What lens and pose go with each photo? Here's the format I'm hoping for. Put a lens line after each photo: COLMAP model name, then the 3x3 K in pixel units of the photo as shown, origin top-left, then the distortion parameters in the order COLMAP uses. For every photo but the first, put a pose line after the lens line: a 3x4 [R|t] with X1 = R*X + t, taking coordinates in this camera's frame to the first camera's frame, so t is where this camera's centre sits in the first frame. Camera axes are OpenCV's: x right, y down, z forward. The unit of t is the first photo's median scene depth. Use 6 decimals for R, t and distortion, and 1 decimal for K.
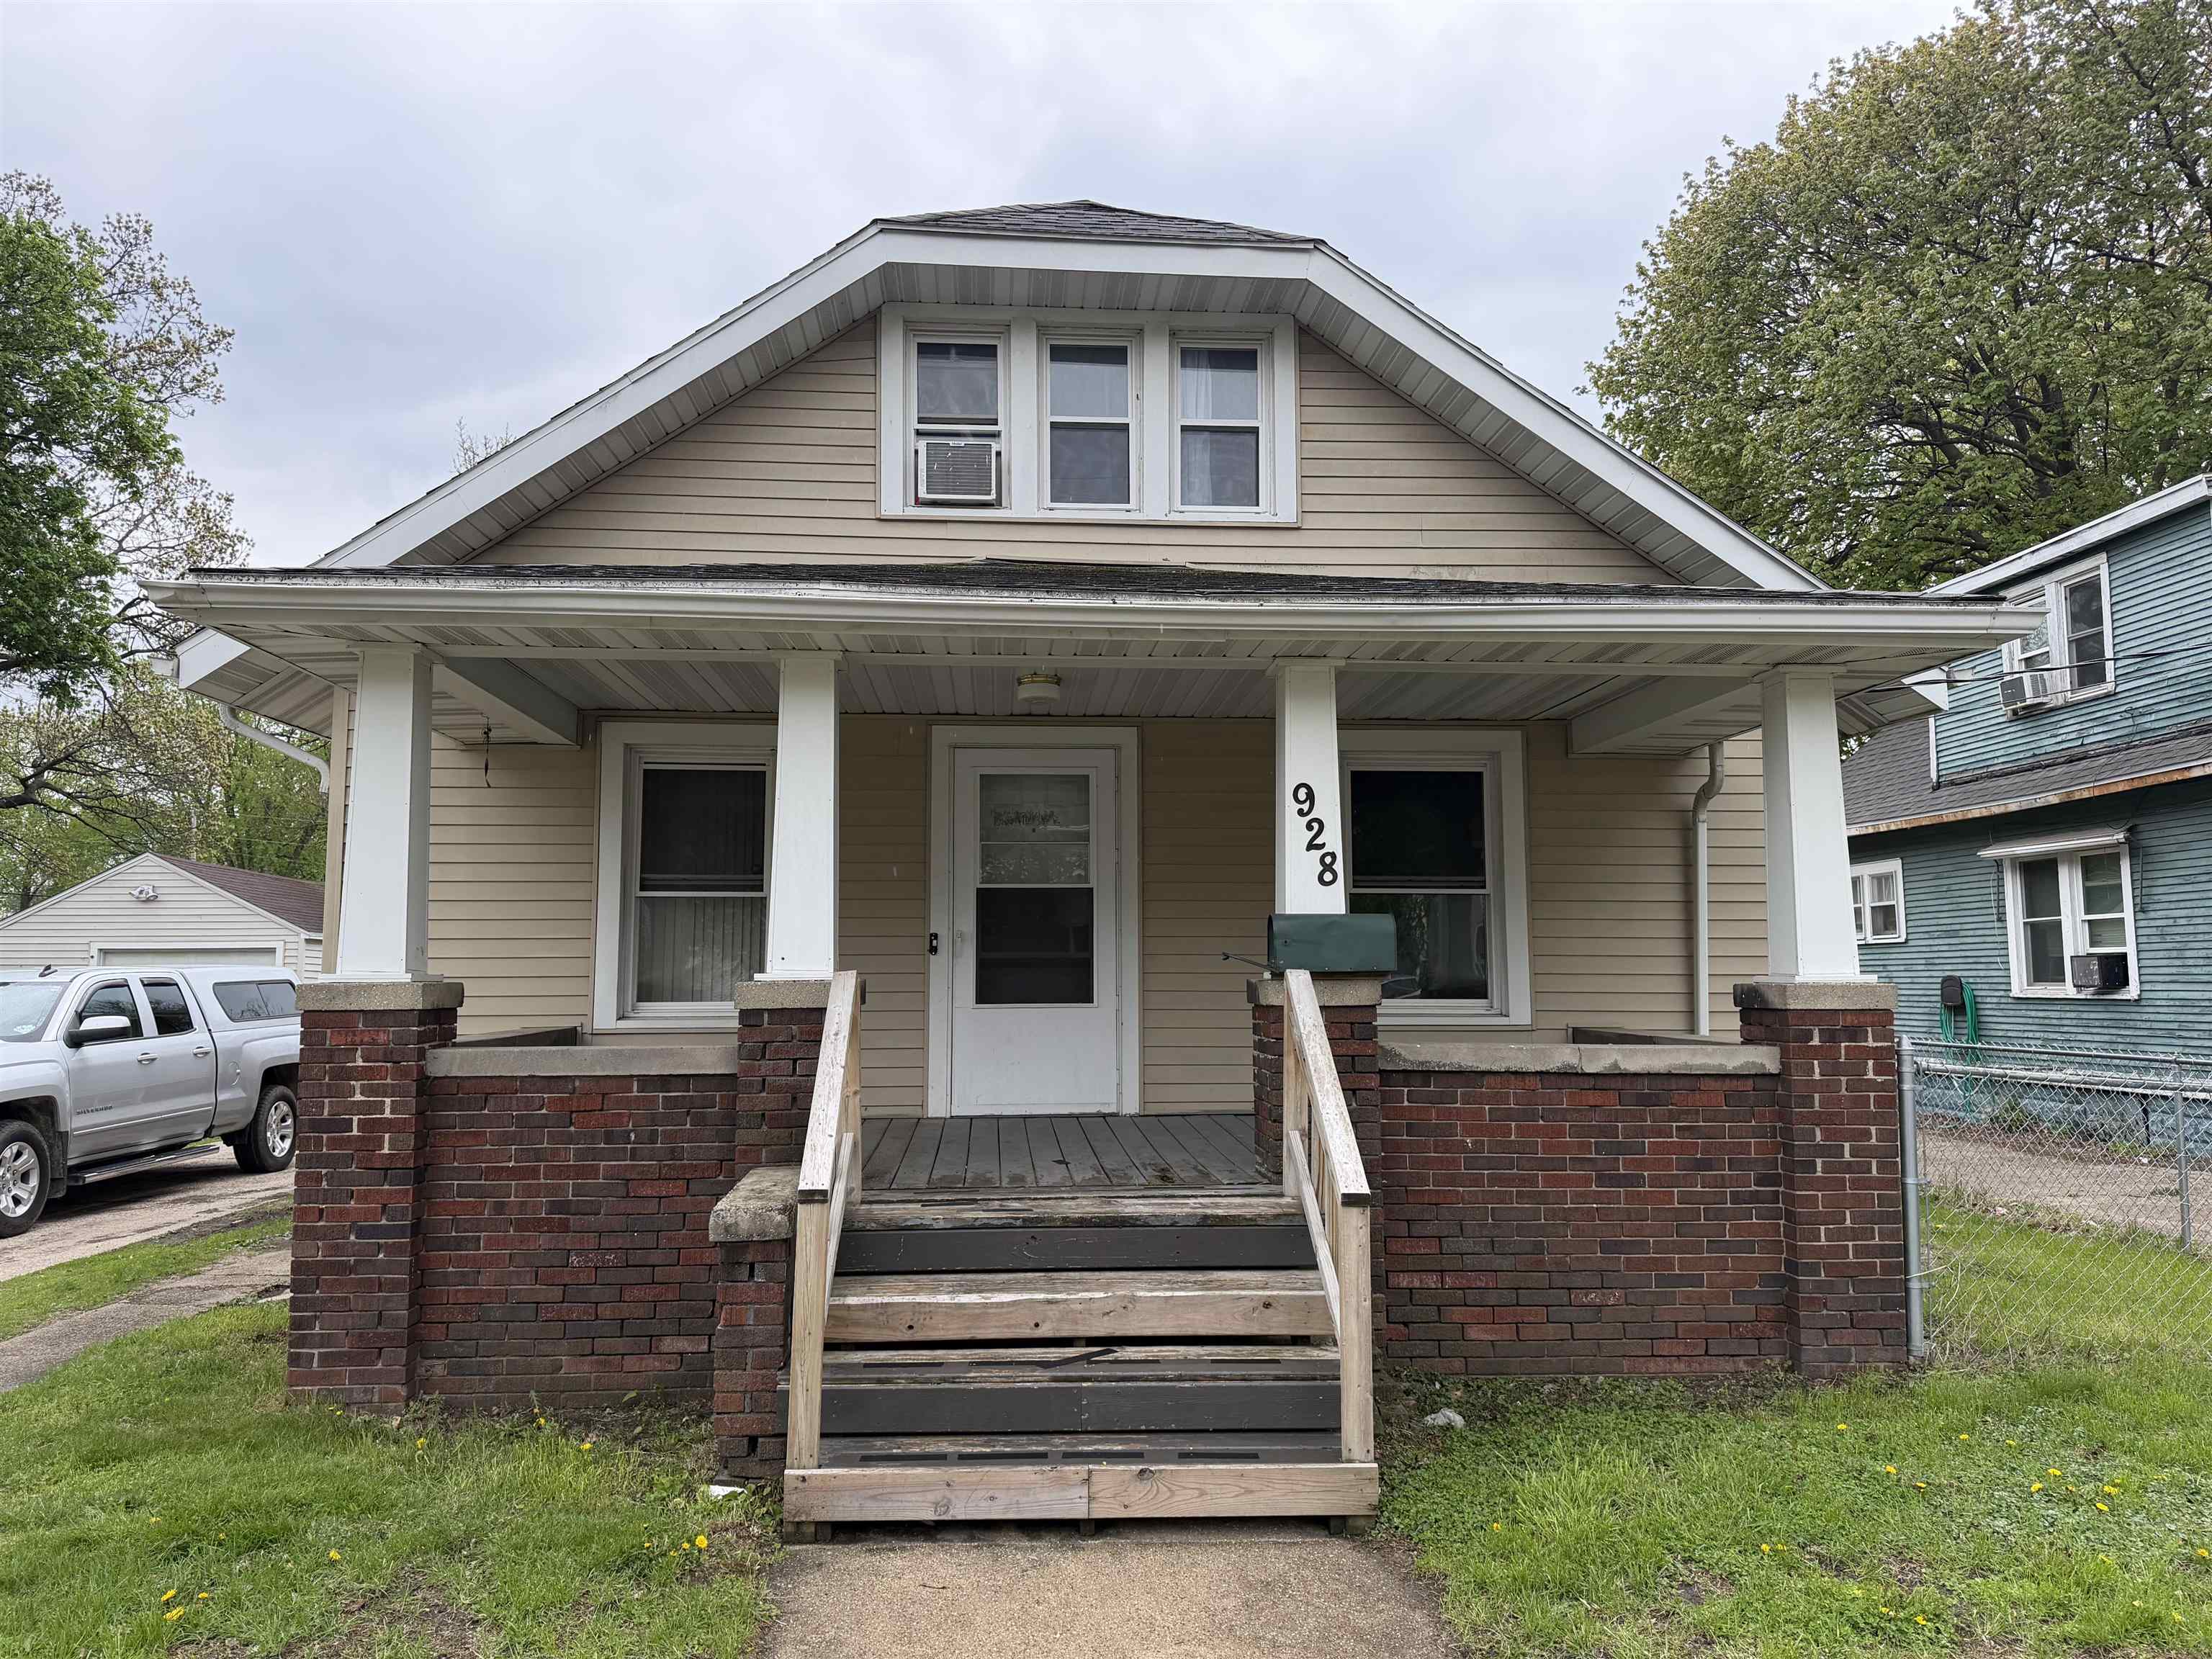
lens RADIAL K [[1562.2, 0, 1126.9], [0, 1562.2, 819.9], [0, 0, 1]] dist [0.043838, -0.059576]
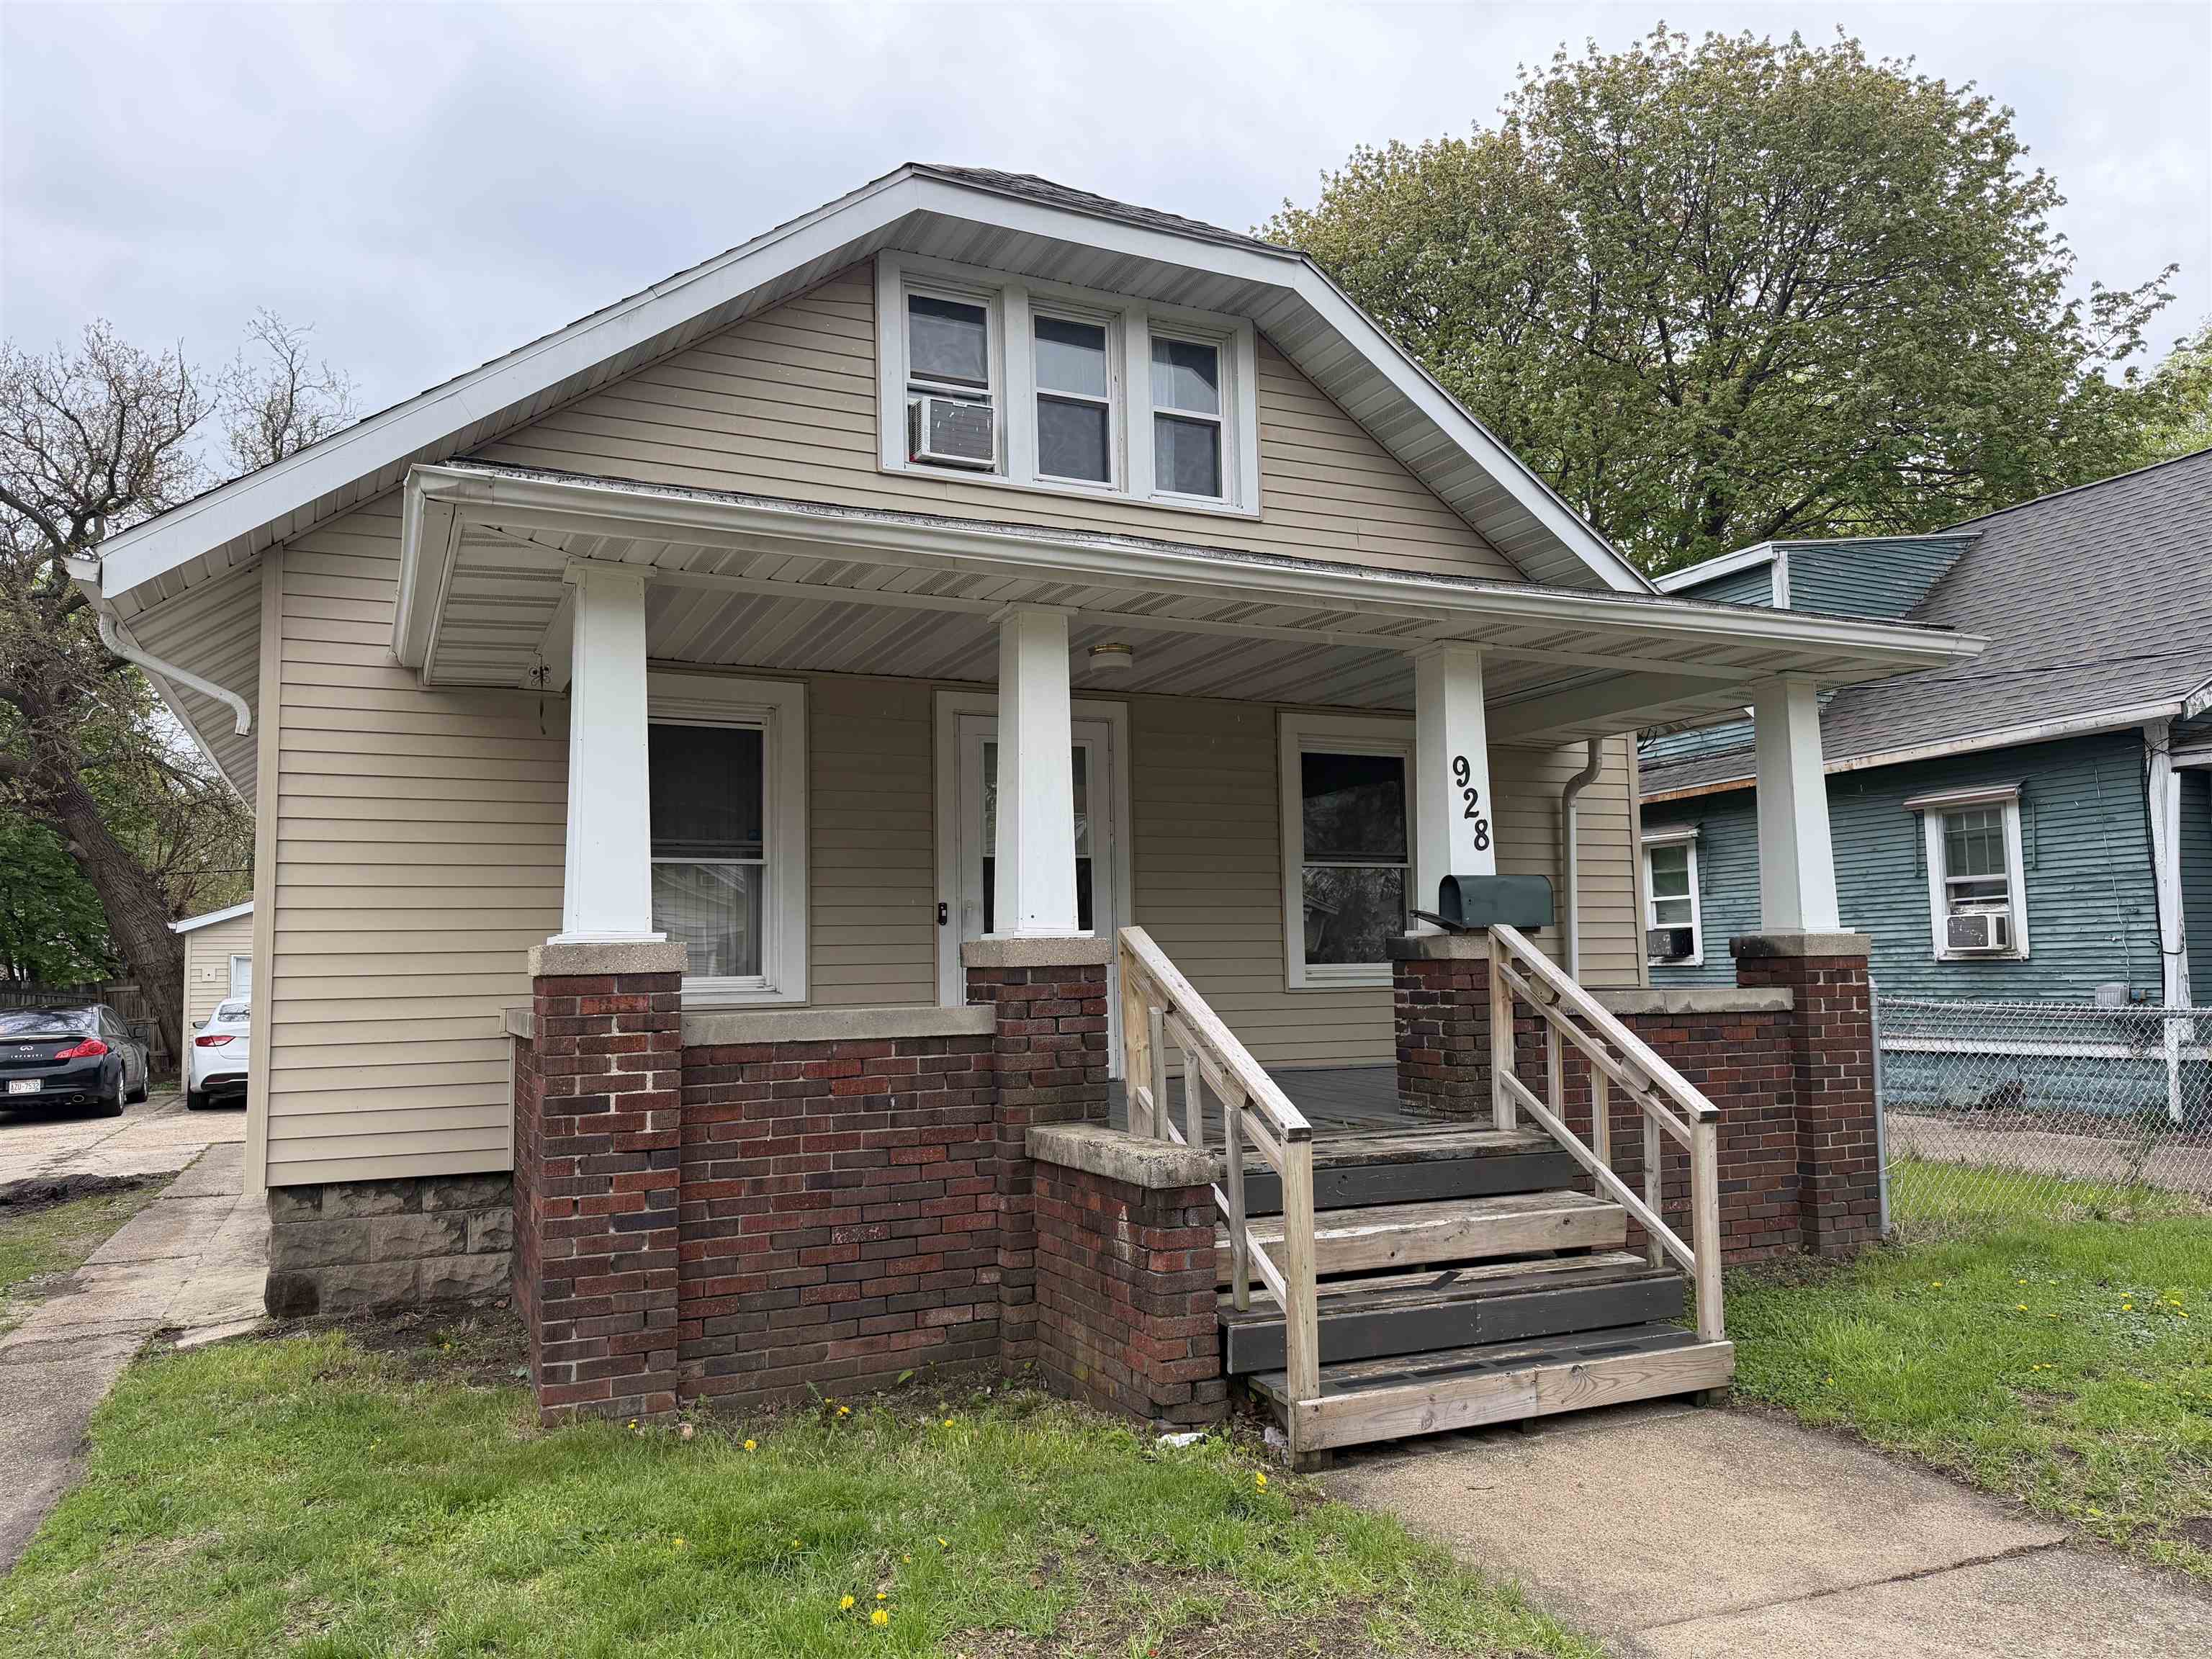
lens RADIAL K [[1562.2, 0, 1092.3], [0, 1562.2, 823.5], [0, 0, 1]] dist [0.043838, -0.059576]
pose [[0.930222, 0.018882, 0.366512, -0.537857], [-0.019820, 0.999803, -0.001206, 0.030567], [-0.366463, -0.006142, 0.930412, 0.075400]]
